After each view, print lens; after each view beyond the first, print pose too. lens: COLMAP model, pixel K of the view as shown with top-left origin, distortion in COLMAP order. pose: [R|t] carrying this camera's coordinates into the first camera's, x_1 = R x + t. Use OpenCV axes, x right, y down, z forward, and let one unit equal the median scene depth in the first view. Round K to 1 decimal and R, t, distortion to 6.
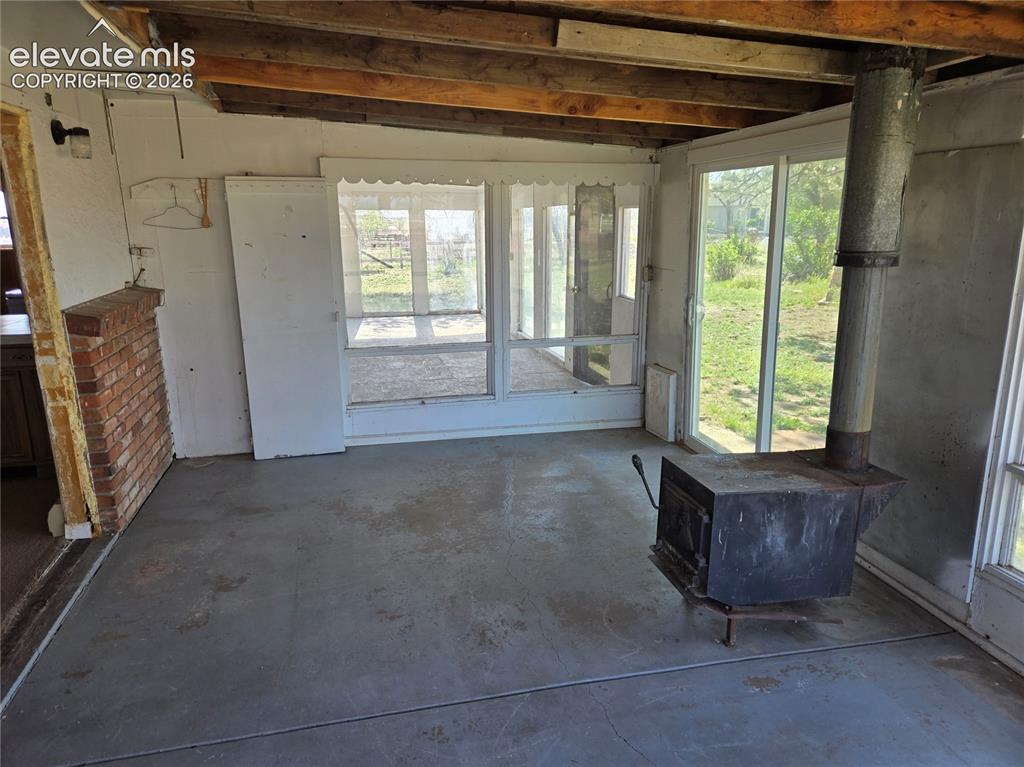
lens RADIAL K [[680.1, 0, 512.0], [0, 680.1, 383.5], [0, 0, 1]] dist [0.096194, -0.108590]
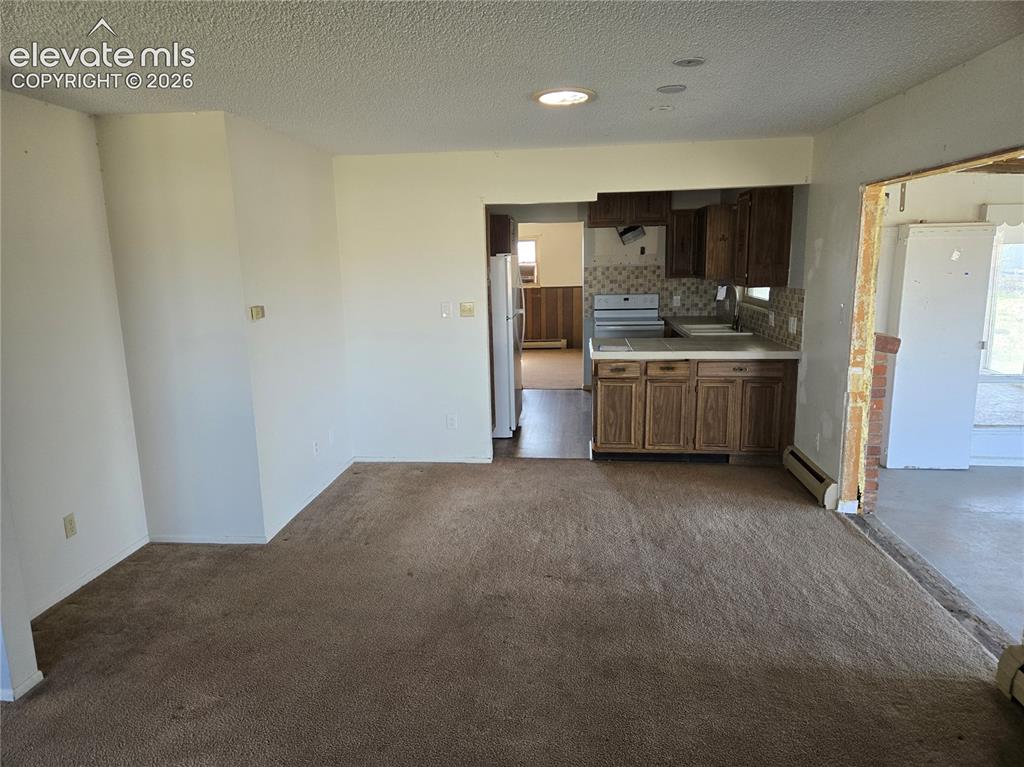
lens RADIAL K [[680.1, 0, 512.0], [0, 680.1, 383.5], [0, 0, 1]] dist [0.096194, -0.108590]
pose [[0.940589, 0.053125, -0.335366, -0.789672], [-0.070616, 0.996694, -0.040169, 0.082892], [0.332123, 0.061464, 0.941231, -0.403138]]
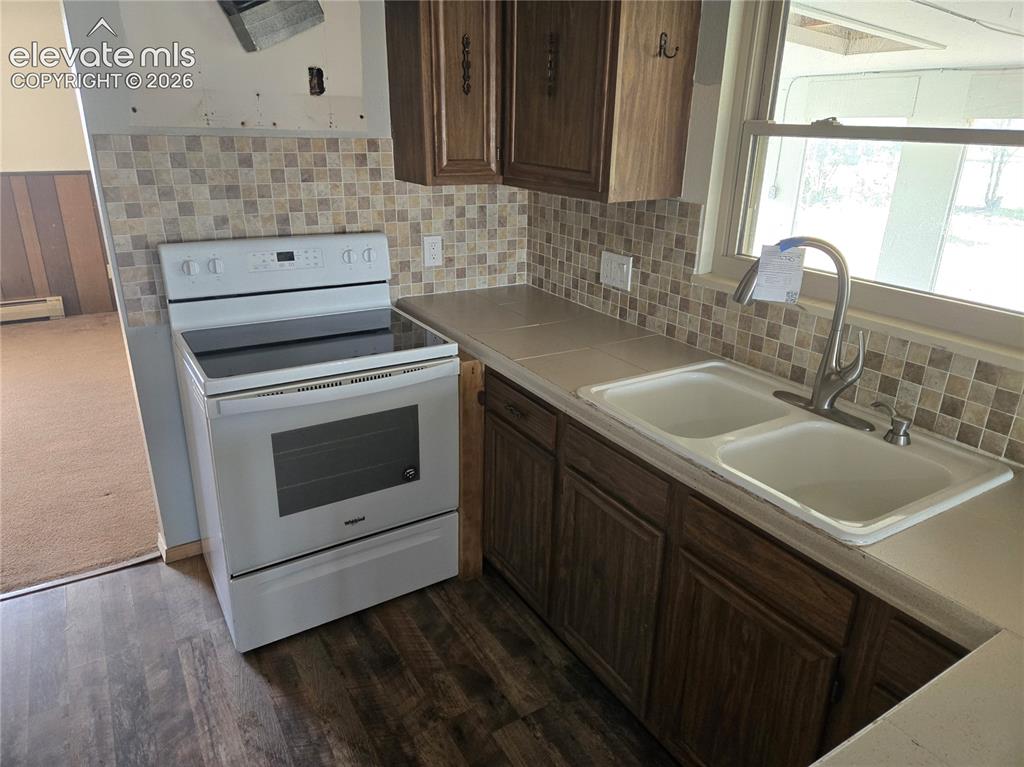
lens RADIAL K [[680.1, 0, 512.0], [0, 680.1, 383.5], [0, 0, 1]] dist [0.096194, -0.108590]
pose [[0.953778, -0.077938, 0.290229, -1.208003], [0.040302, 0.990233, 0.133473, -0.277737], [-0.297797, -0.115607, 0.947603, 1.156969]]
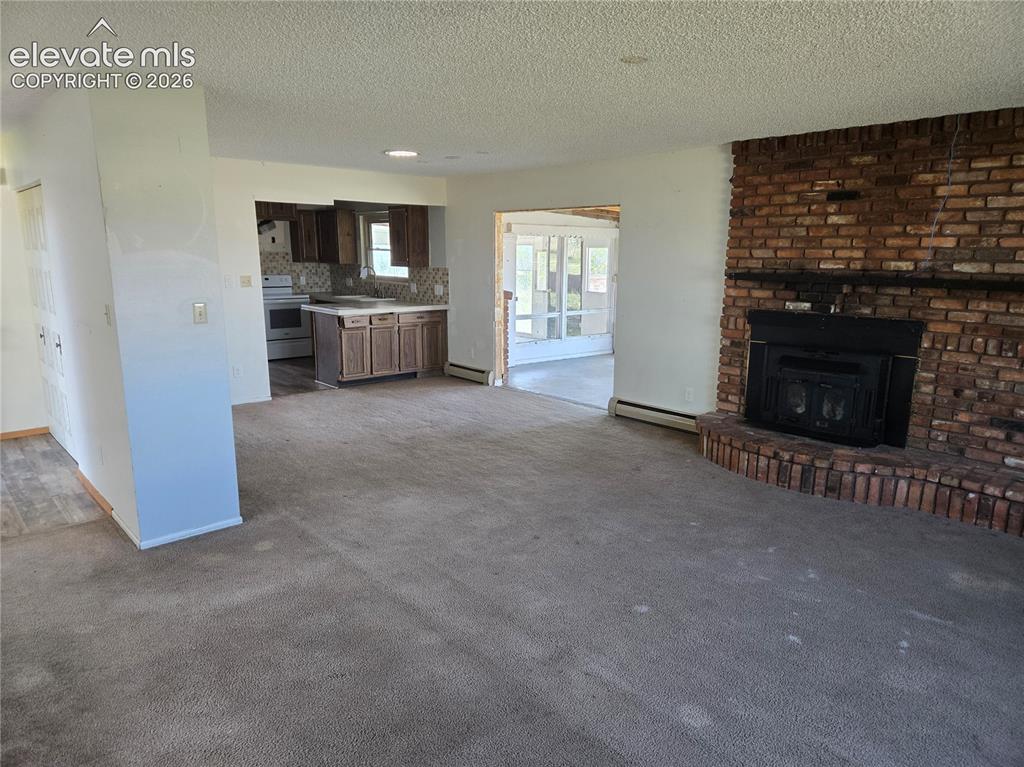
lens RADIAL K [[680.1, 0, 512.0], [0, 680.1, 383.5], [0, 0, 1]] dist [0.096194, -0.108590]
pose [[0.885659, -0.075224, 0.458202, -1.652566], [0.096047, 0.995128, -0.022275, 0.272118], [-0.454294, 0.063737, 0.888569, -1.094496]]
